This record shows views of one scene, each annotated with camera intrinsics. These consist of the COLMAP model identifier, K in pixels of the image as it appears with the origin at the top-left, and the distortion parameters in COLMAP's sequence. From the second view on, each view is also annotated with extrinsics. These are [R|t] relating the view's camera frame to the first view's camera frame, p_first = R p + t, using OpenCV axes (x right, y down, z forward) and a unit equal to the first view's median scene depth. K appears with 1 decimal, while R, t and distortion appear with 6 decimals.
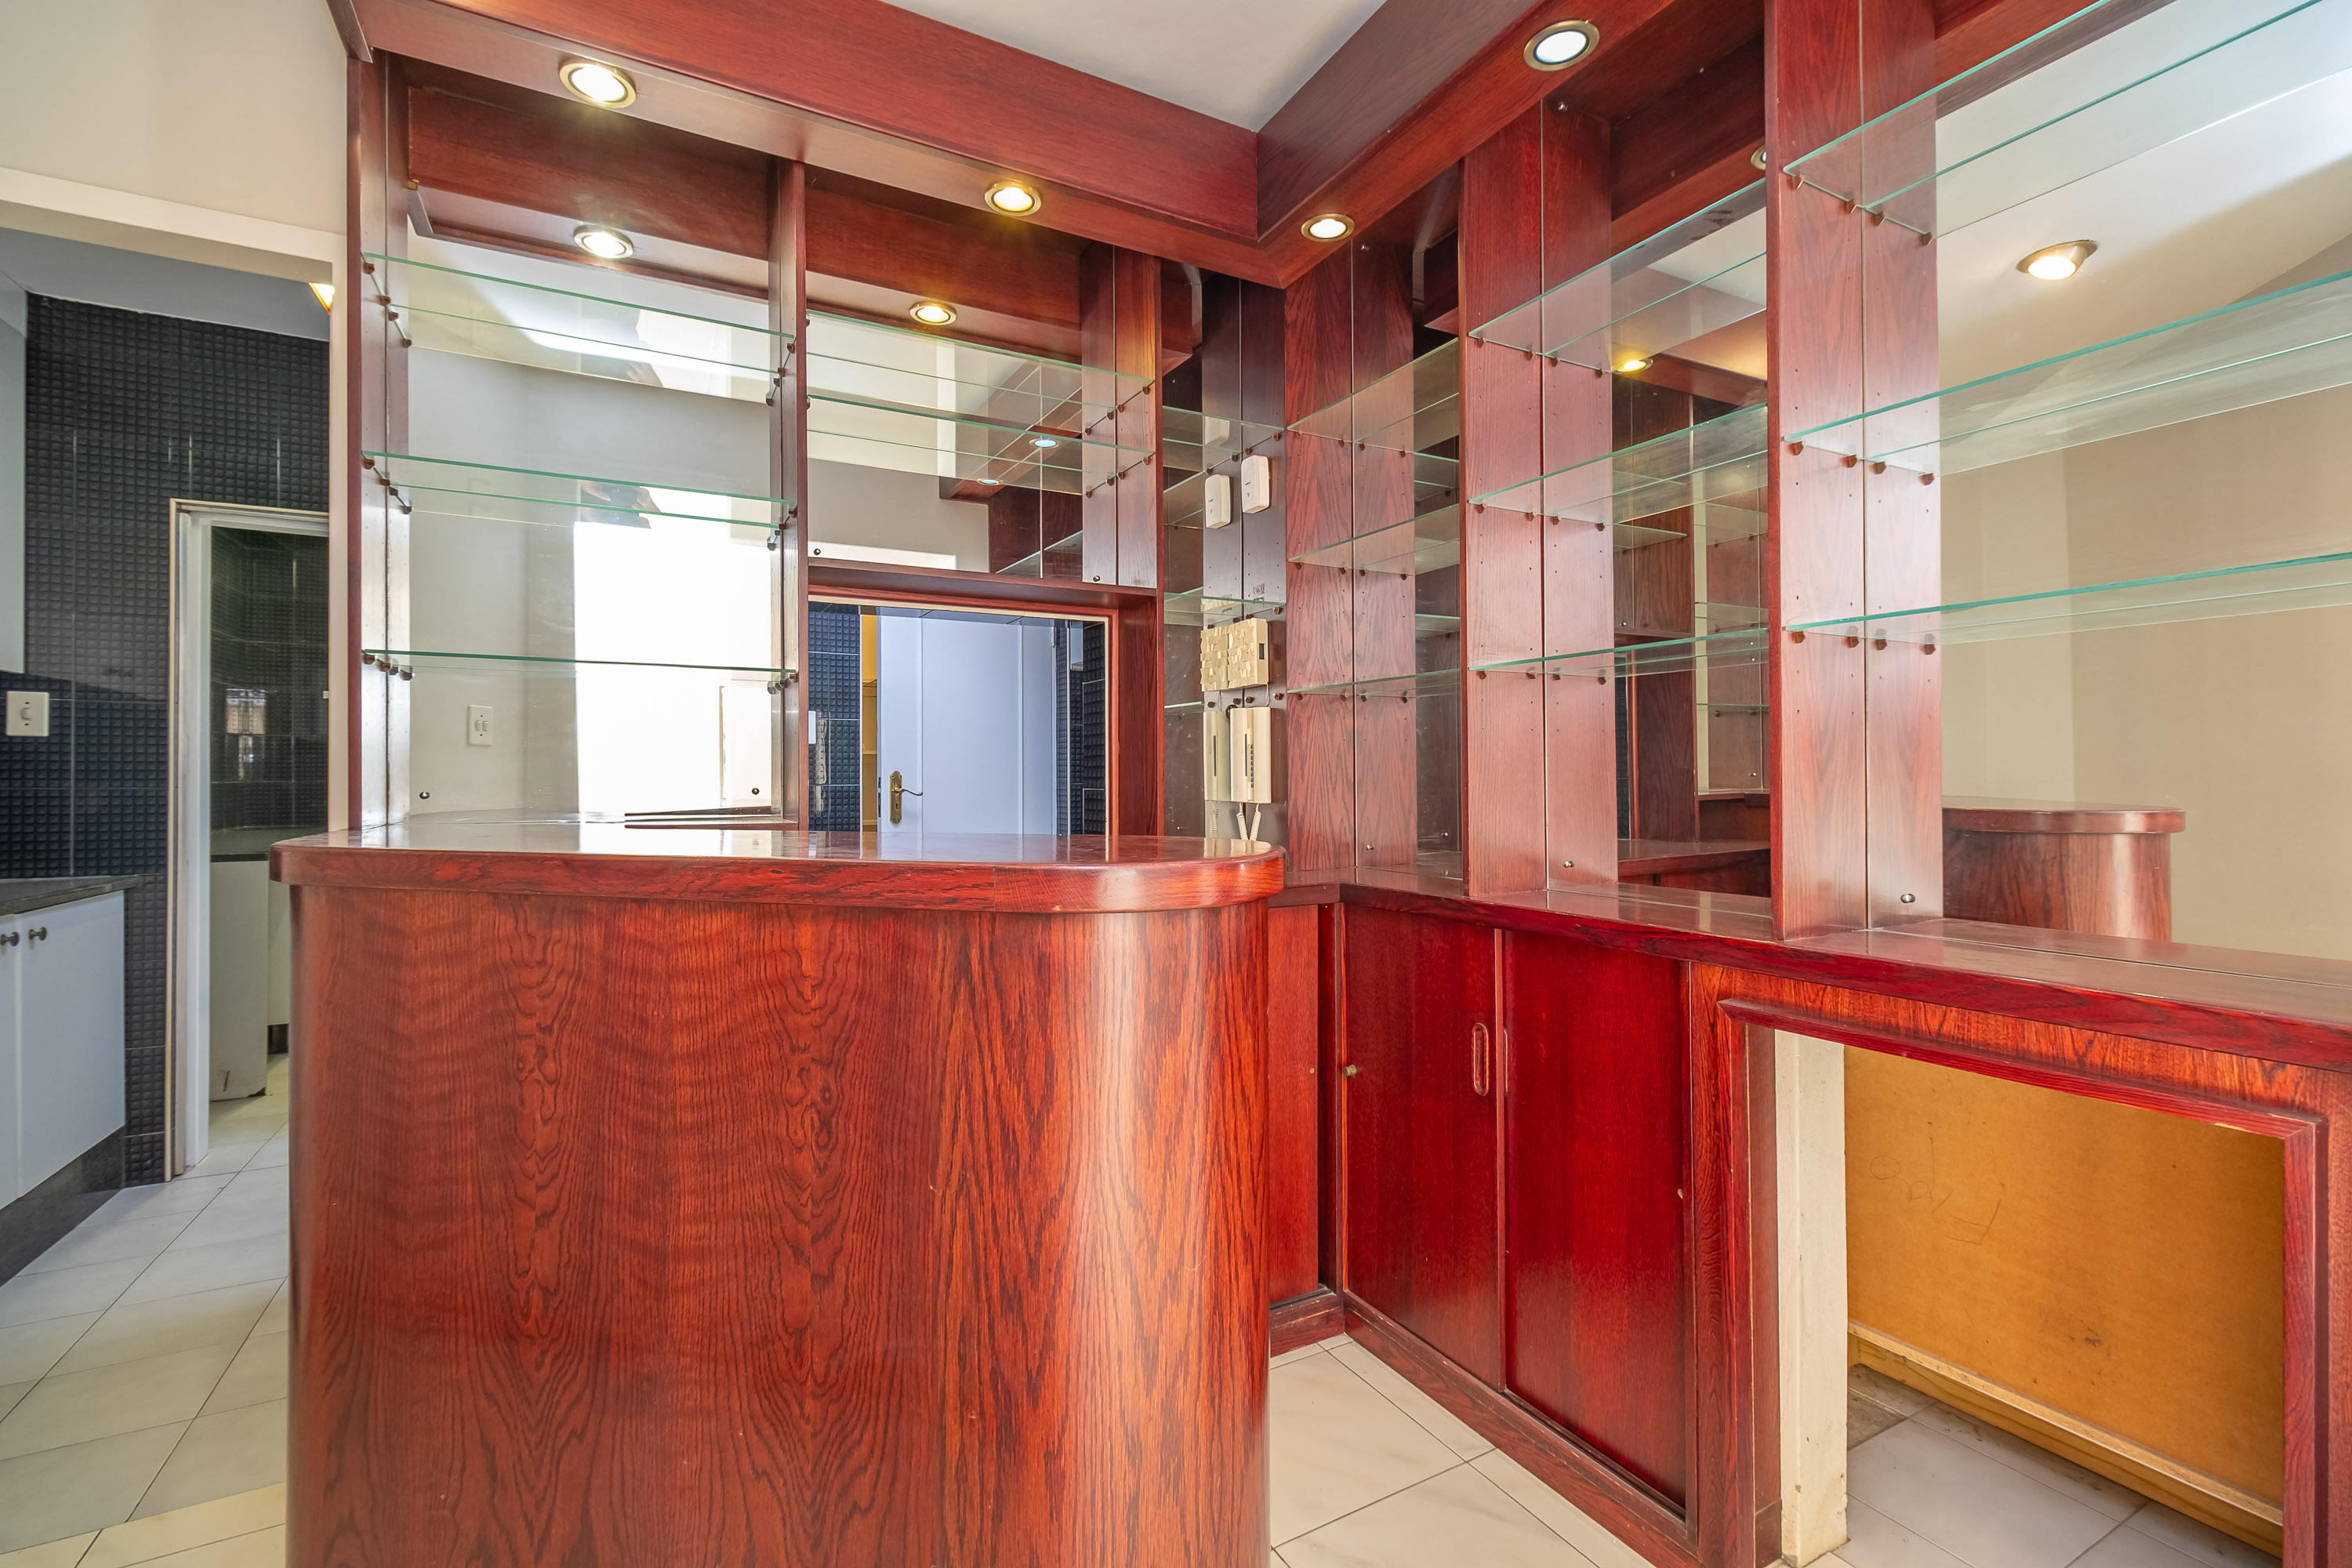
lens RADIAL K [[1043.2, 0, 1189.4], [0, 1043.2, 774.3], [0, 0, 1]] dist [0.003092, -0.001777]
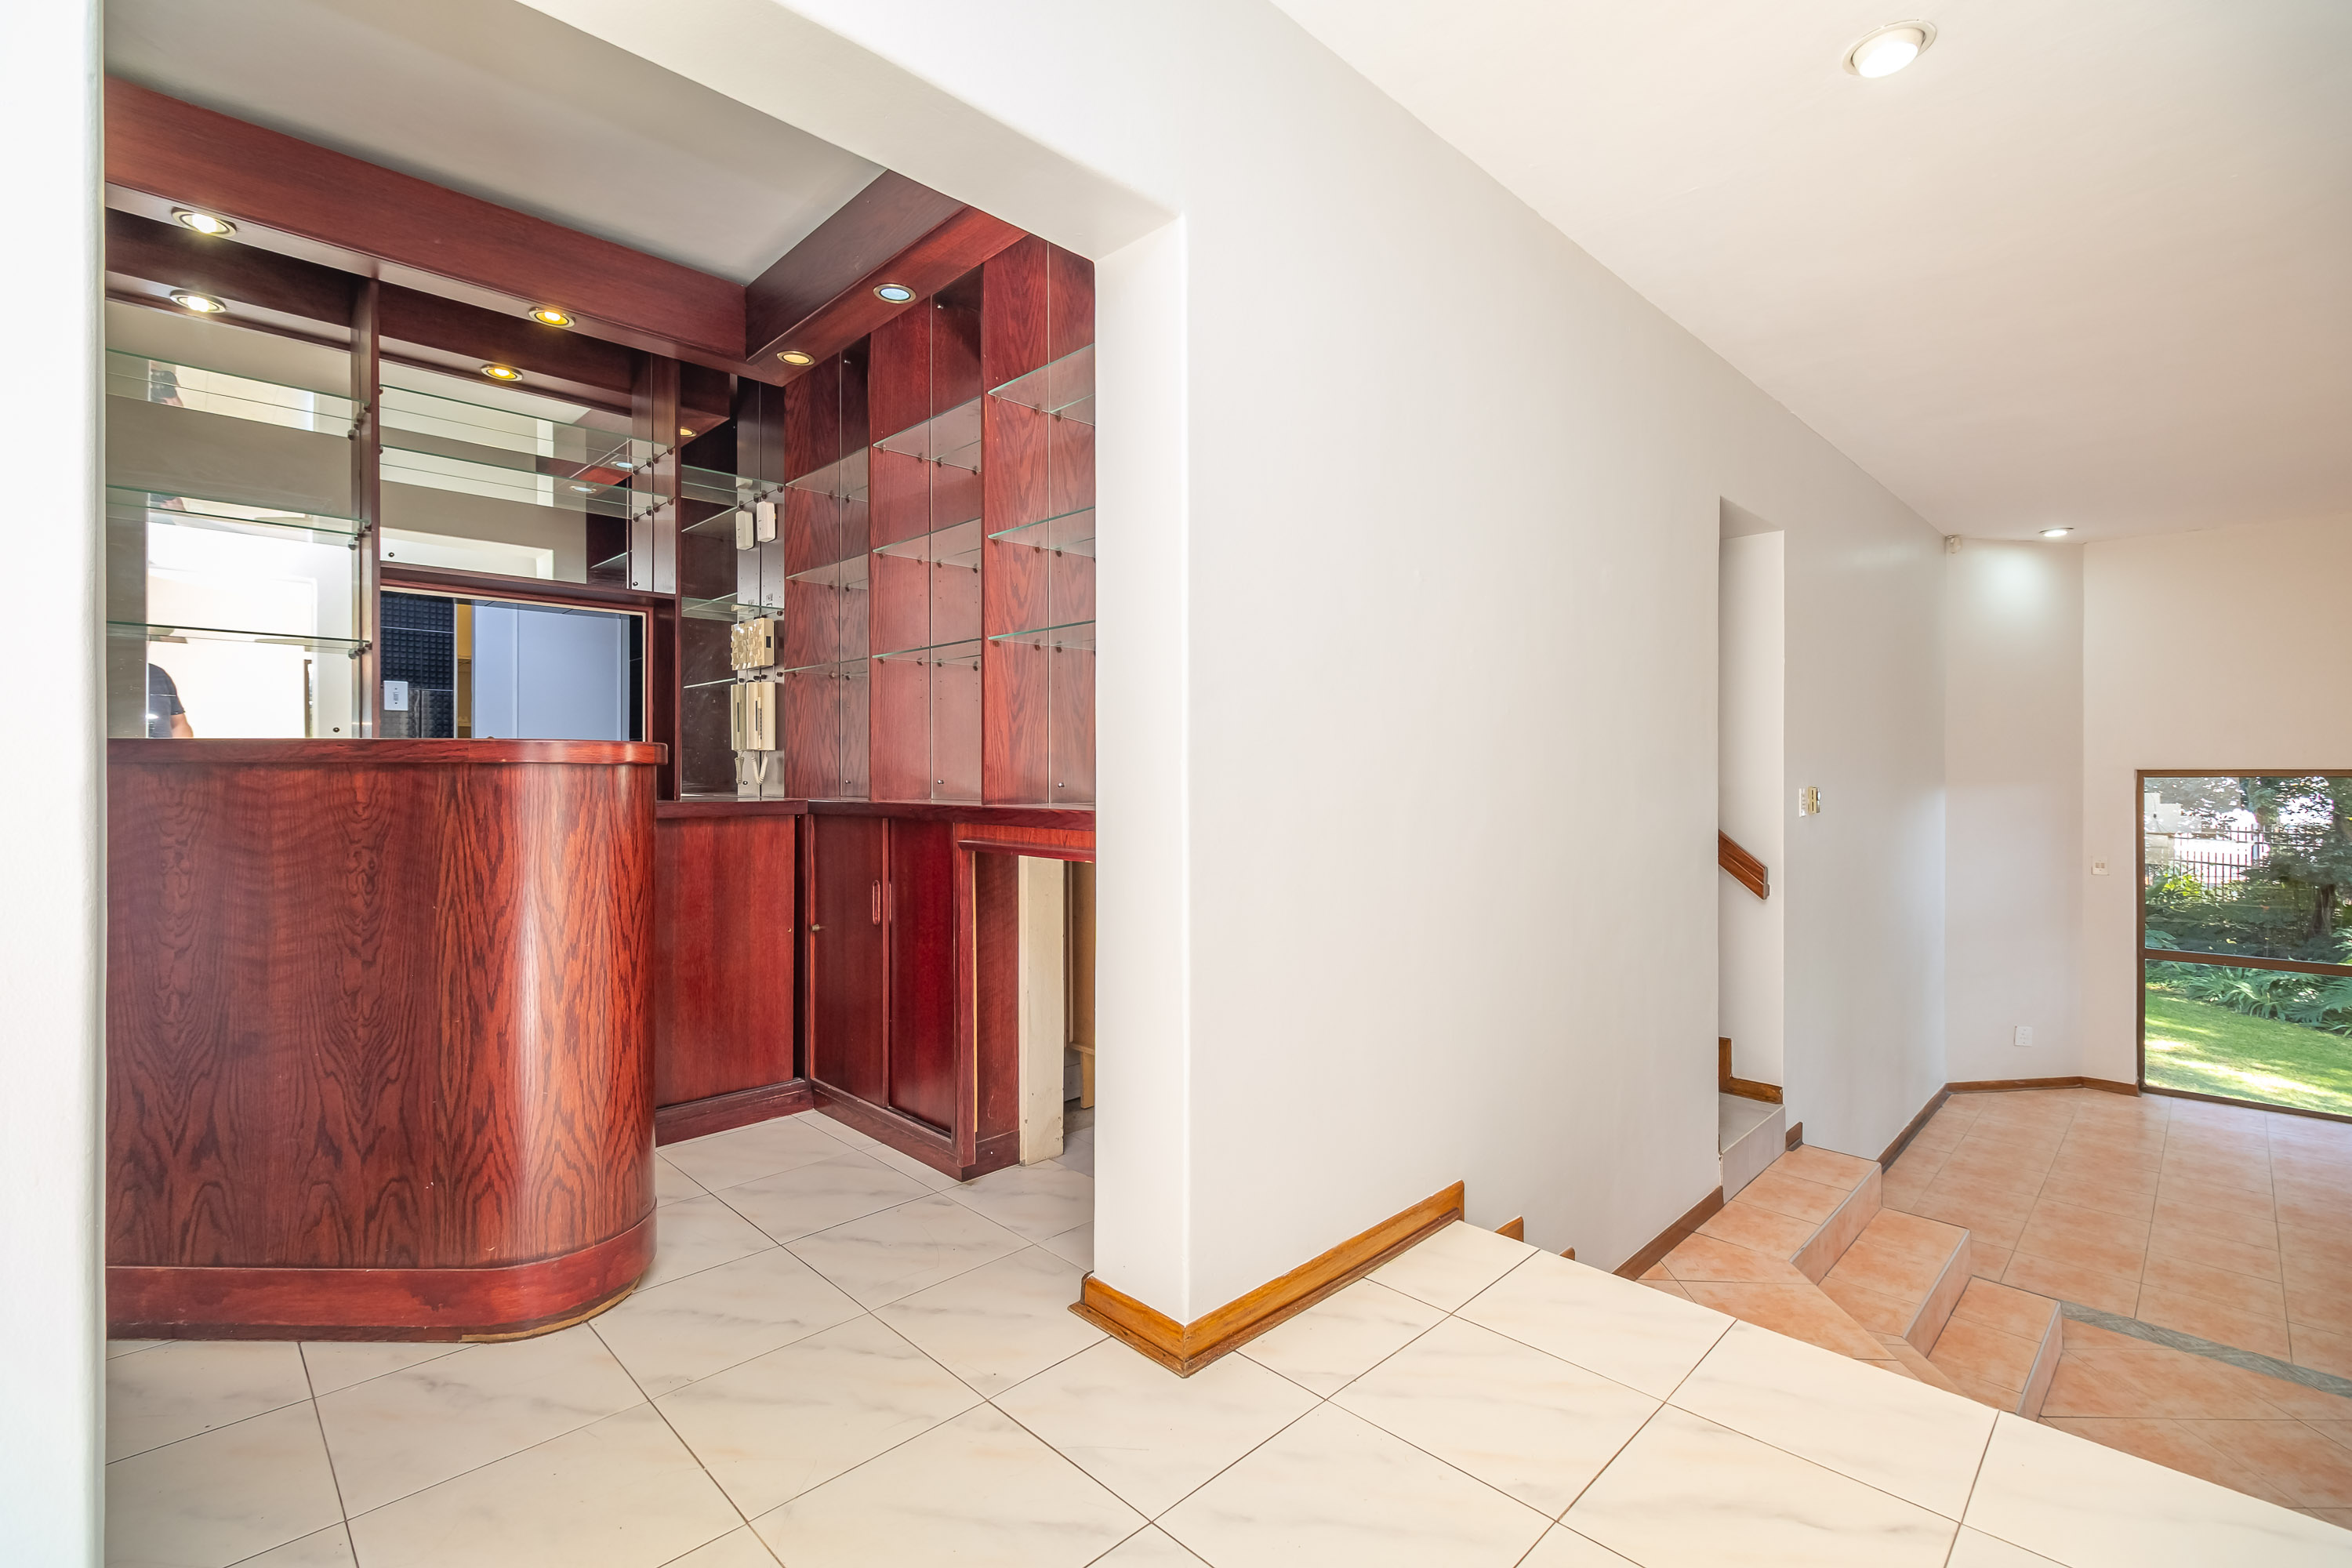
lens RADIAL K [[1043.2, 0, 1189.4], [0, 1043.2, 774.3], [0, 0, 1]] dist [0.003092, -0.001777]
pose [[0.961043, 0.004118, 0.276369, 0.495649], [-0.004328, 0.999991, 0.000148, 0.125266], [-0.276366, -0.001339, 0.961051, -1.100263]]
